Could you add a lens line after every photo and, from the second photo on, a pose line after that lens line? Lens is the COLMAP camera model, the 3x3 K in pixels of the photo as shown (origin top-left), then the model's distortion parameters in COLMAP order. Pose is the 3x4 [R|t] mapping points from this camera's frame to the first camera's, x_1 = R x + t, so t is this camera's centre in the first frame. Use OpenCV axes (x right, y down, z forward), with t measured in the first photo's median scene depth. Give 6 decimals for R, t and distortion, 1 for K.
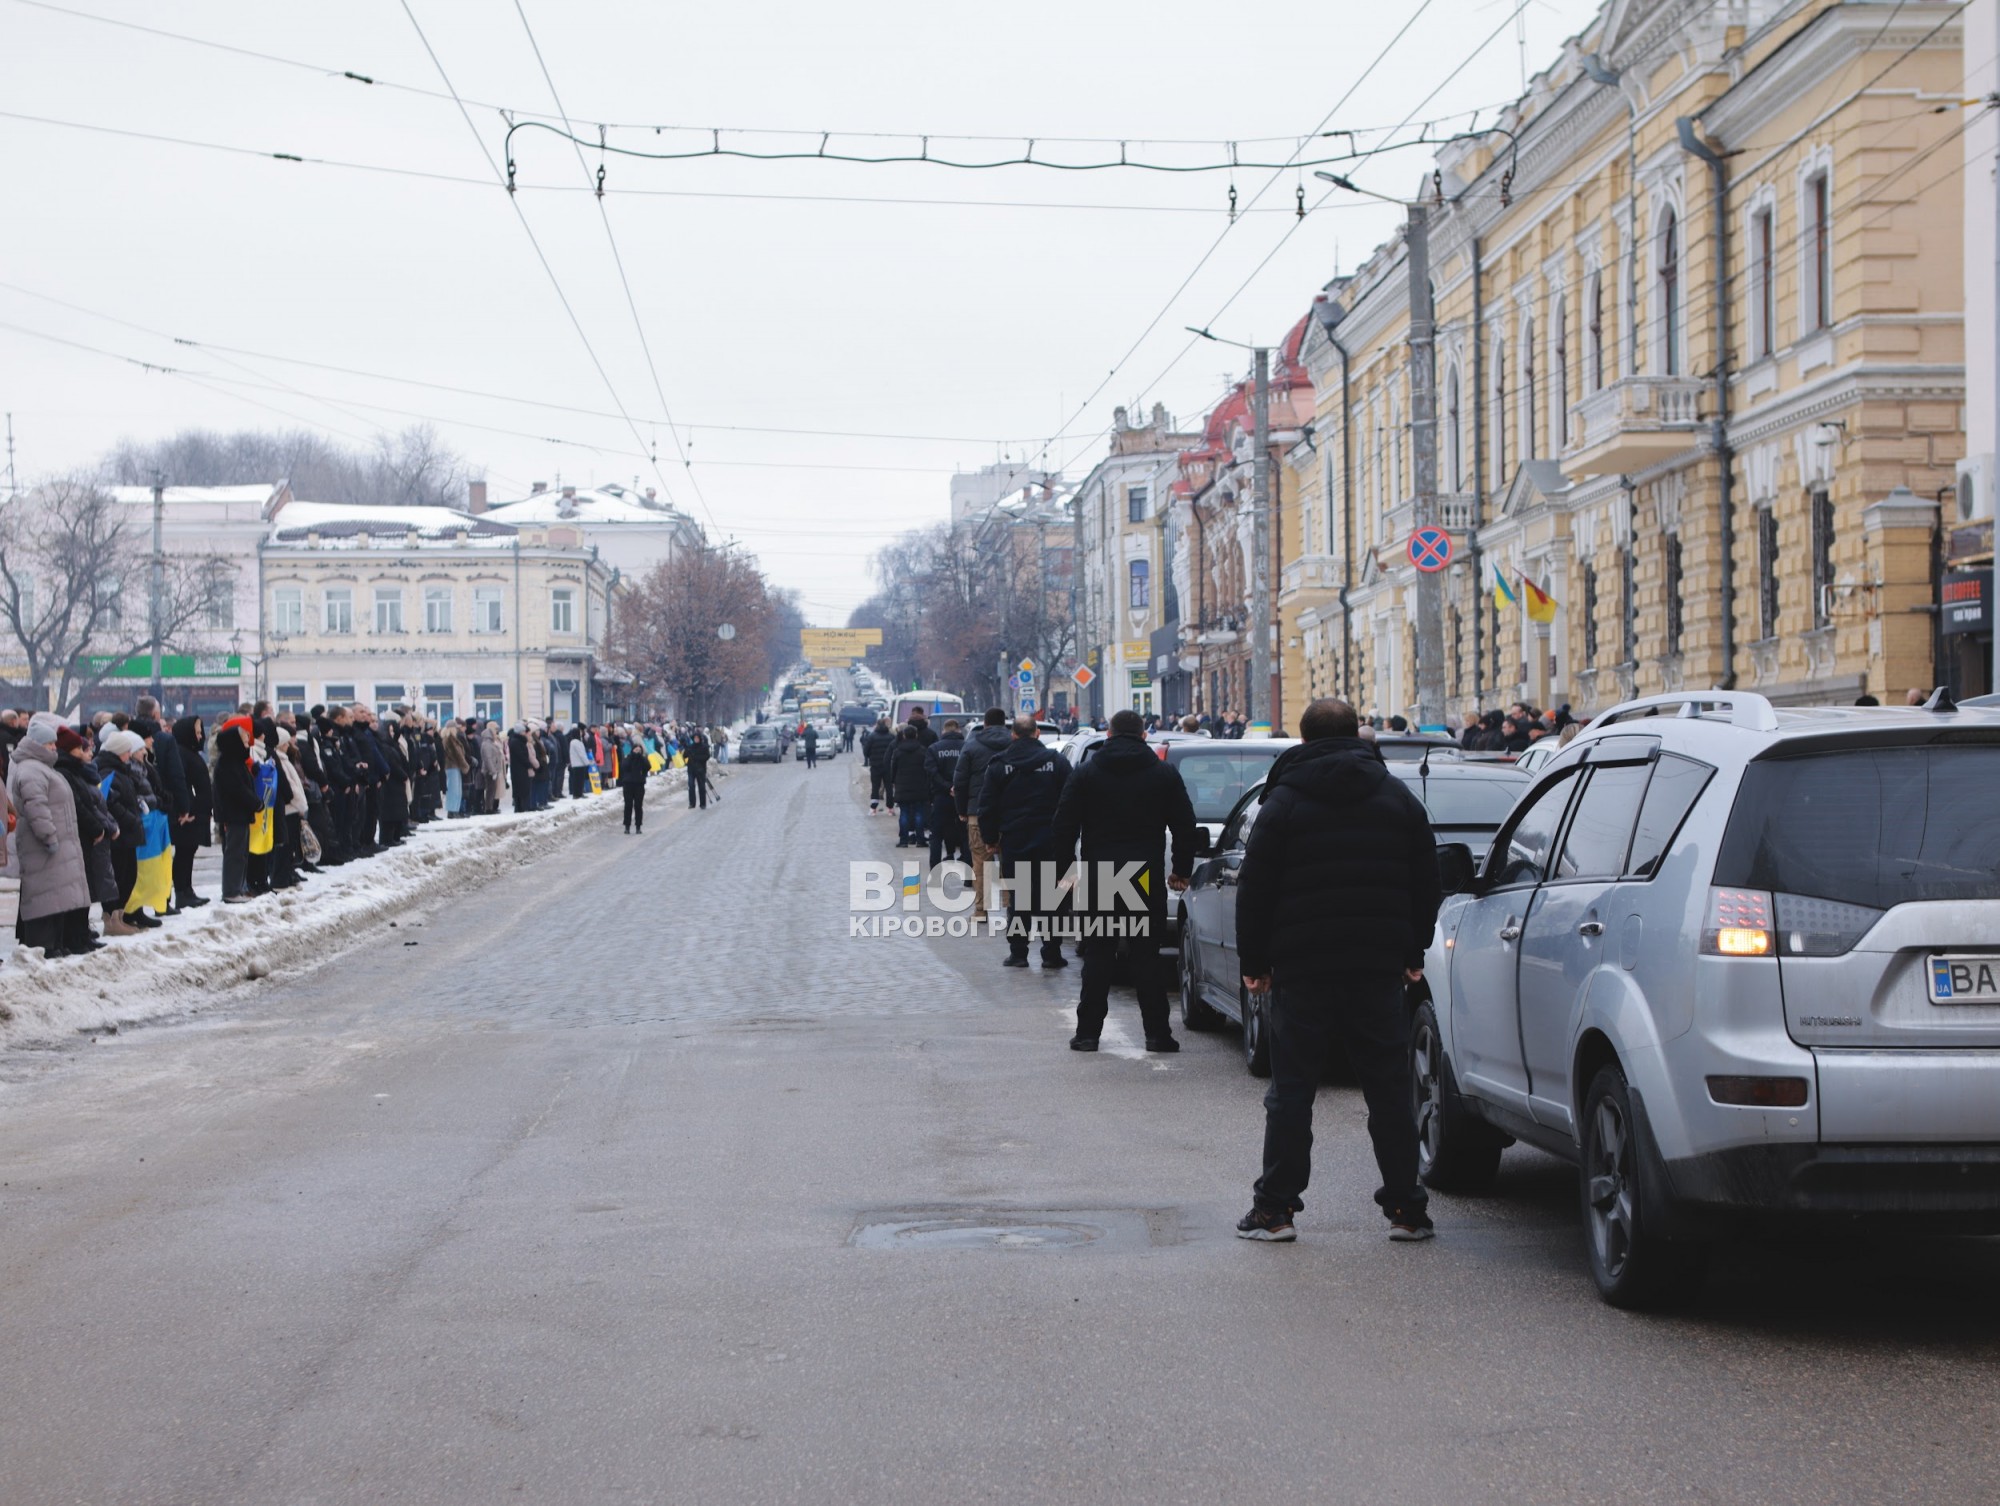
lens RADIAL K [[3337.5, 0, 1000.0], [0, 3337.5, 753.0], [0, 0, 1]] dist [-0.013197, 0.474630]
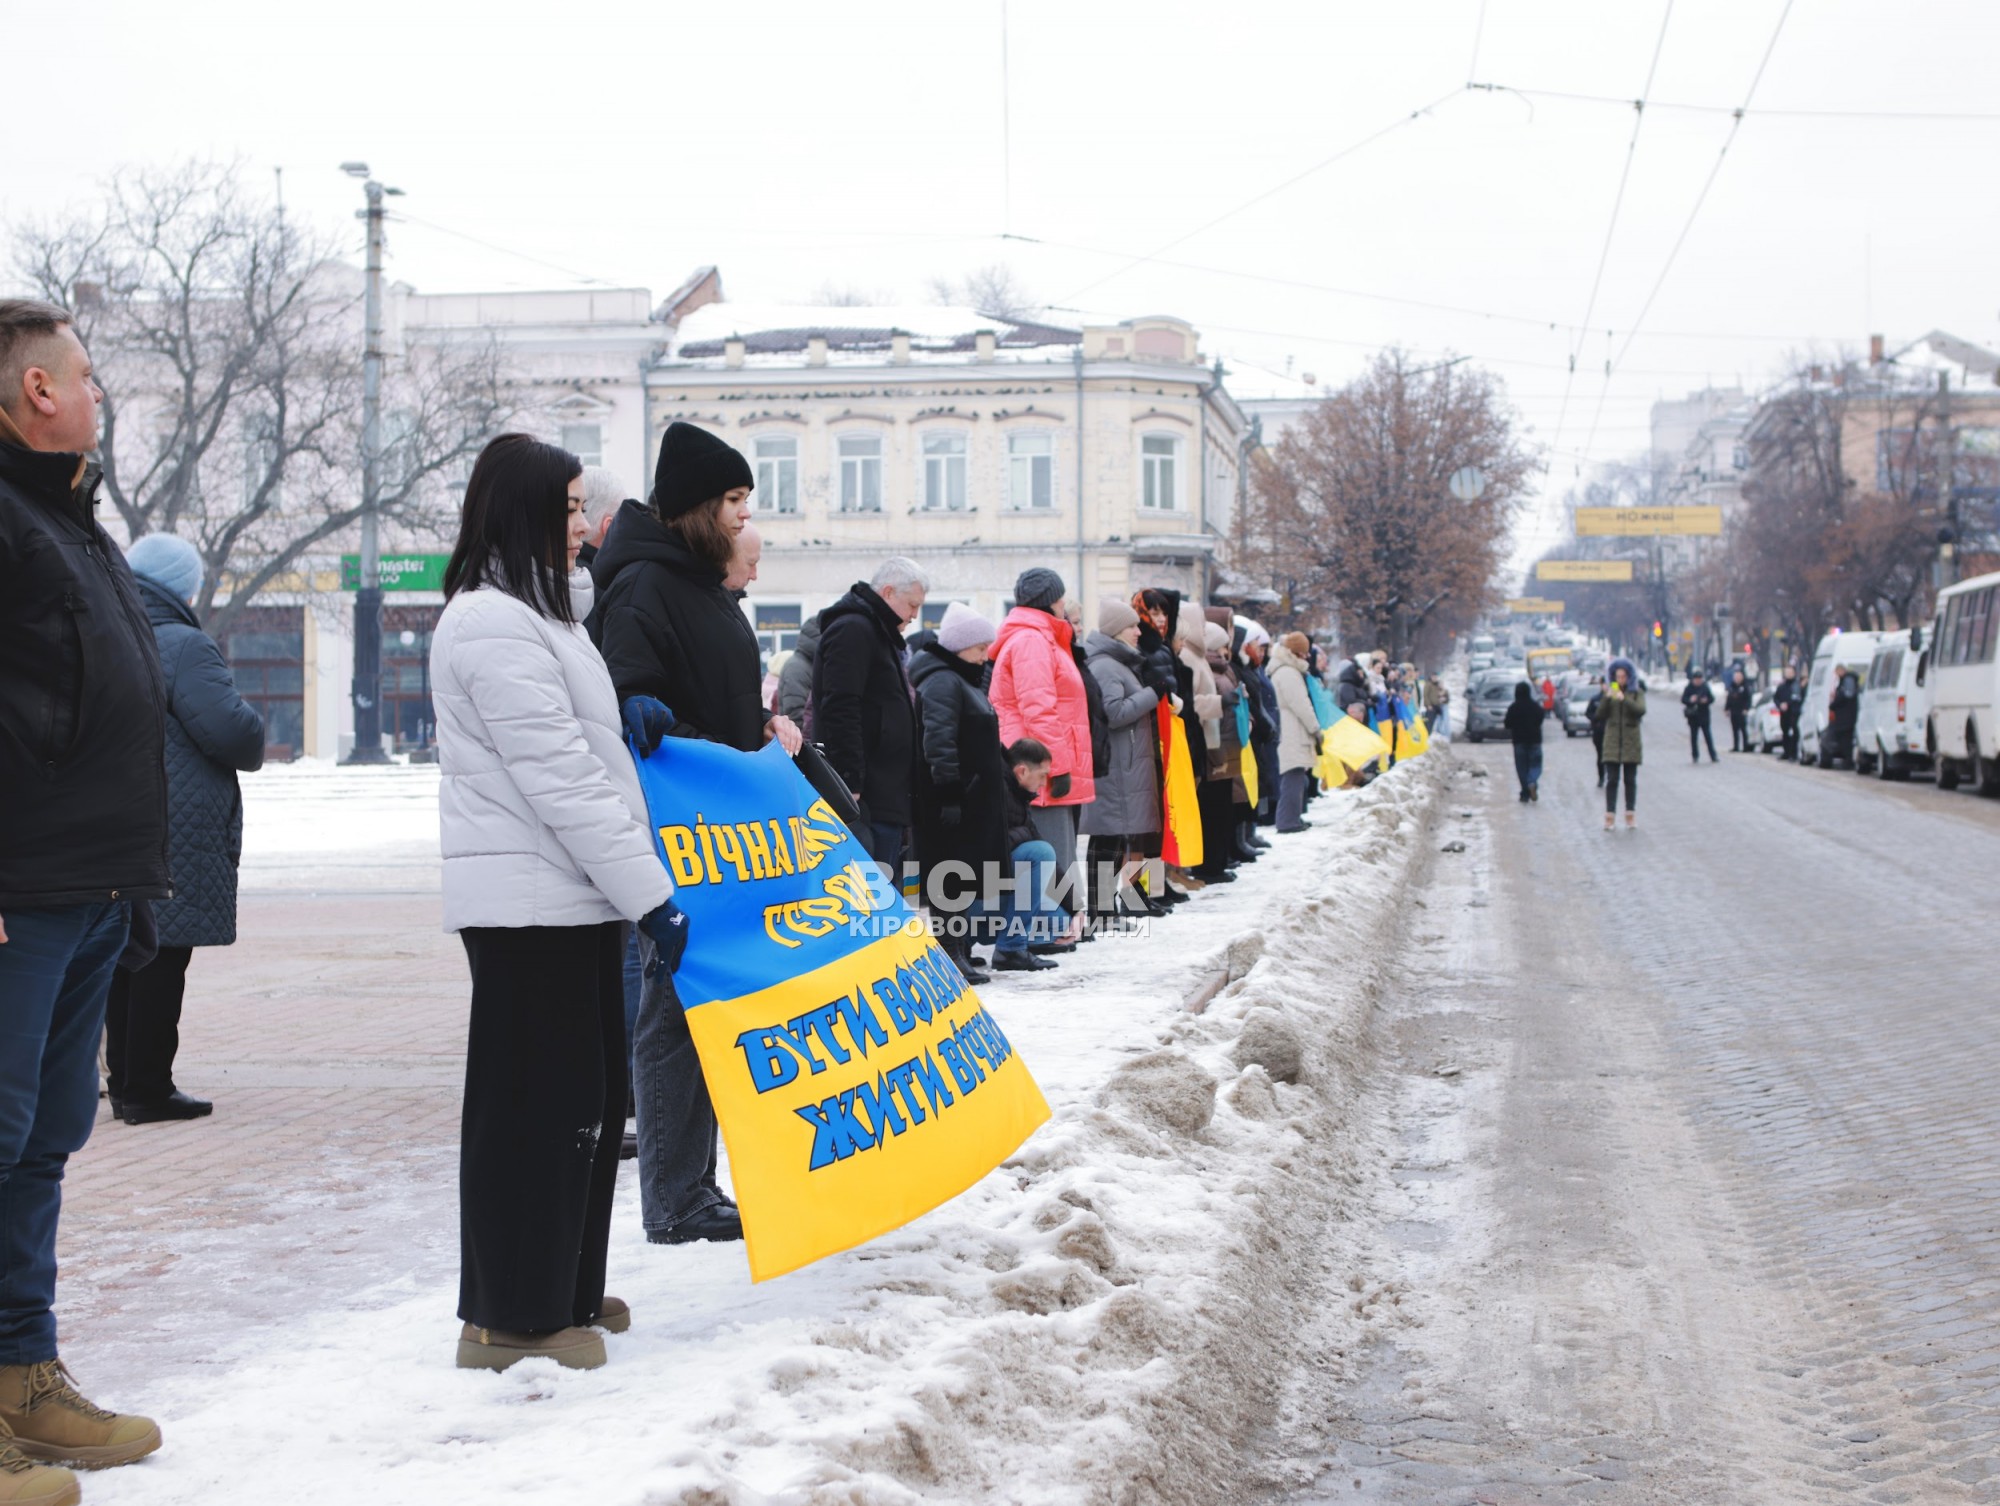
lens RADIAL K [[3337.5, 0, 1000.0], [0, 3337.5, 753.0], [0, 0, 1]] dist [-0.013197, 0.474630]
pose [[0.981066, 0.006314, -0.193570, -0.055670], [-0.004445, 0.999939, 0.010089, -0.000478], [0.193622, -0.009038, 0.981035, 0.513251]]
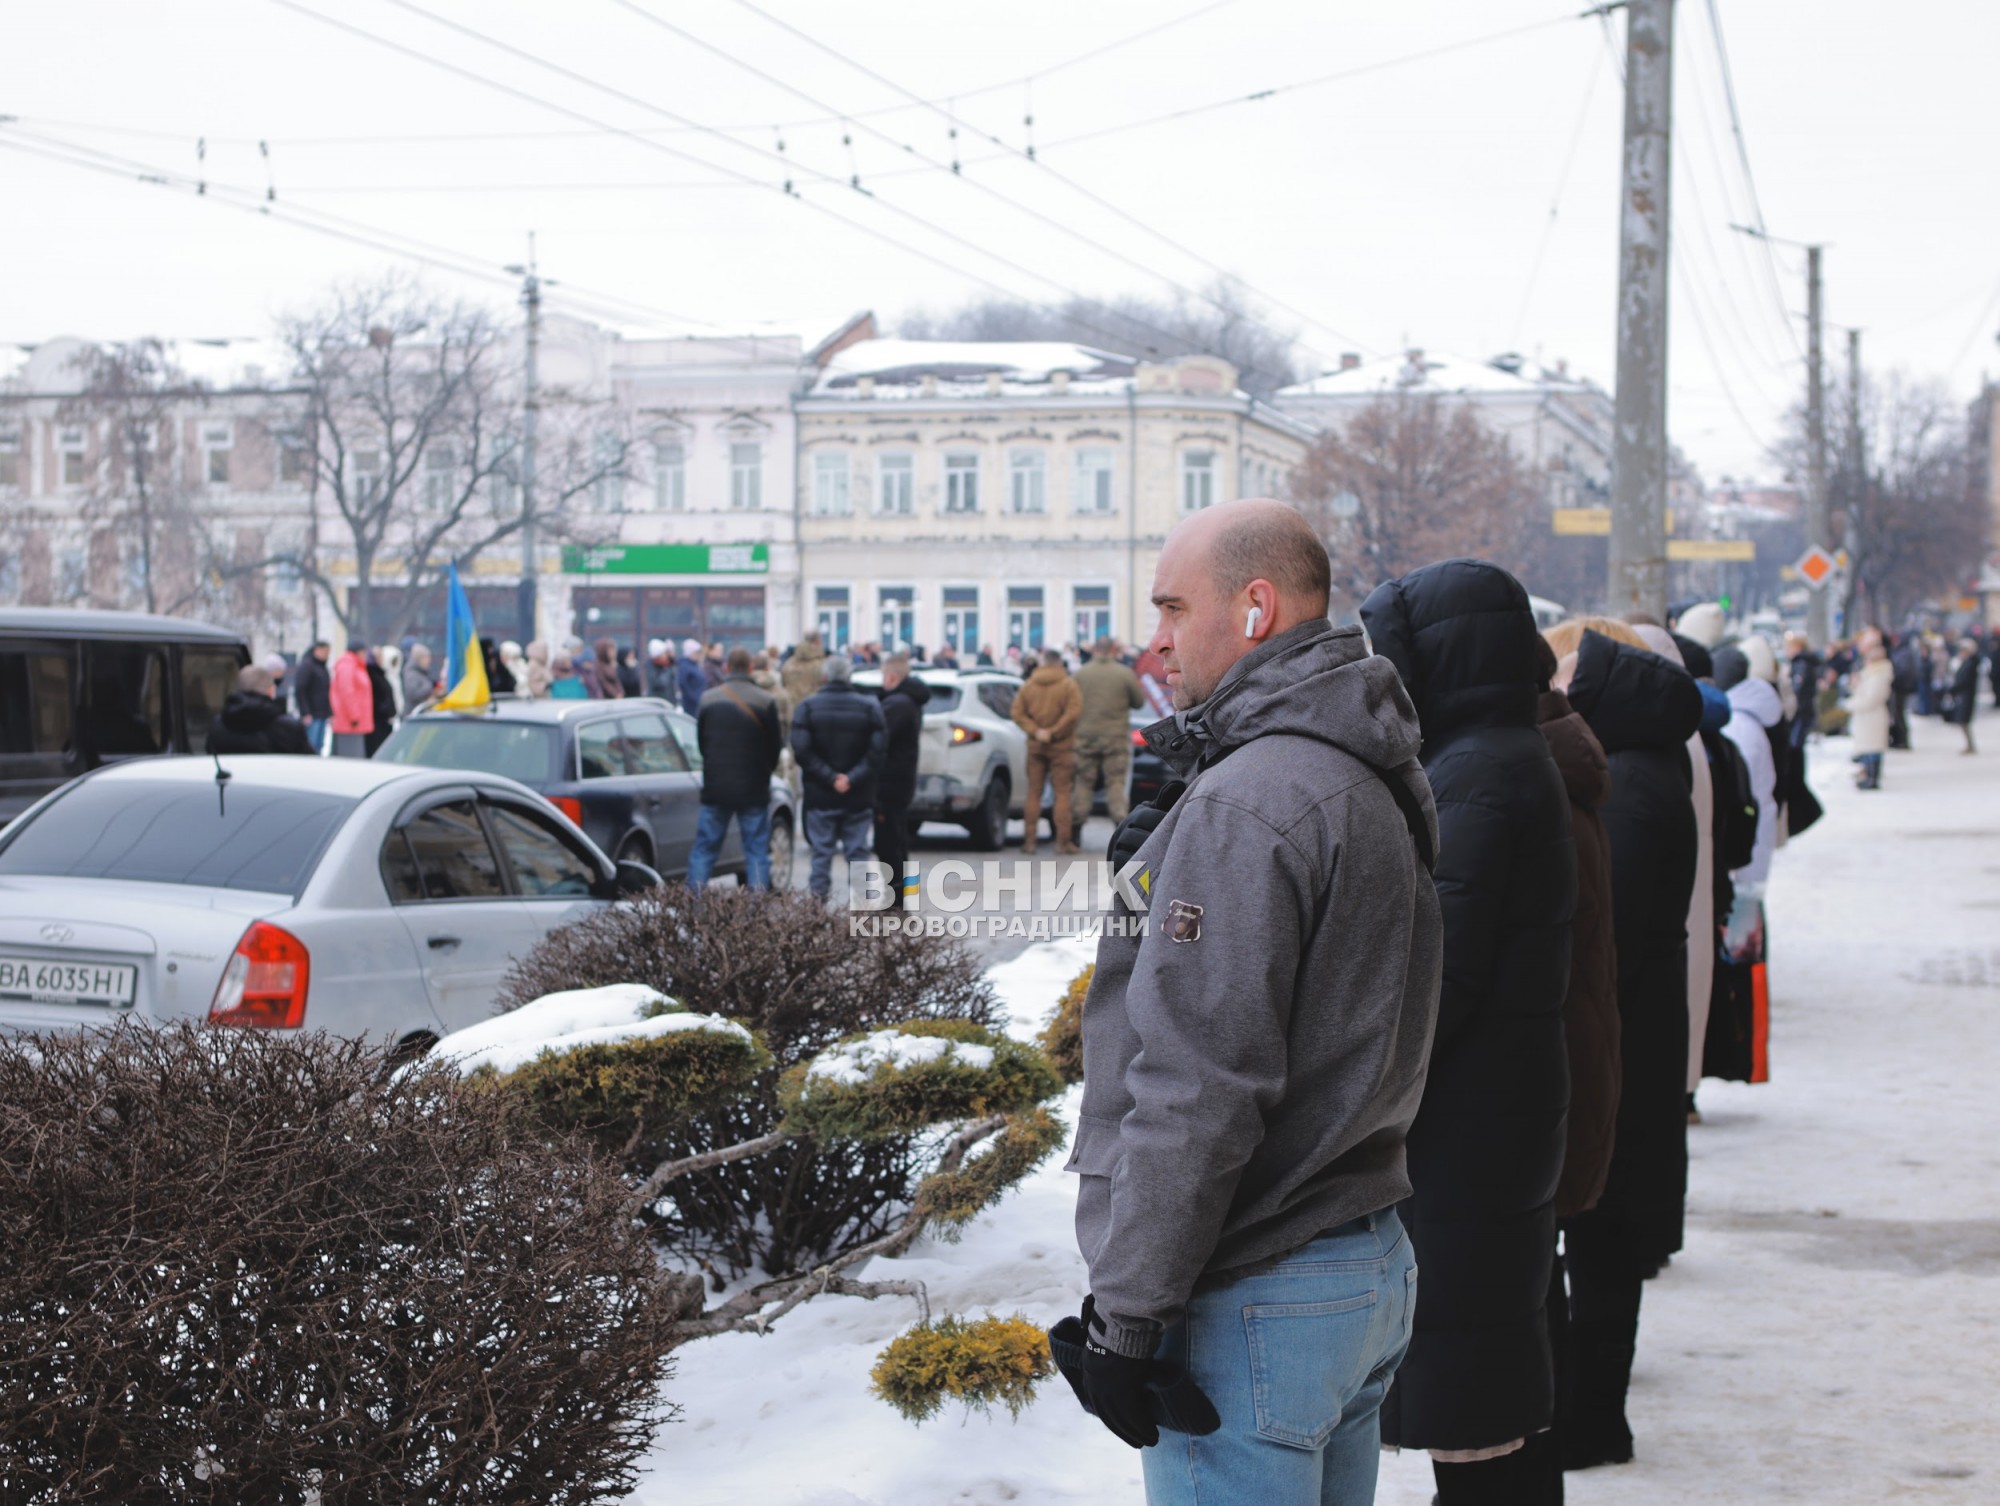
lens RADIAL K [[3337.5, 0, 1000.0], [0, 3337.5, 753.0], [0, 0, 1]] dist [-0.013197, 0.474630]
pose [[0.946229, 0.022055, -0.322745, 0.068776], [-0.014303, 0.999550, 0.026369, -0.004104], [0.323181, -0.020335, 0.946119, 0.373154]]
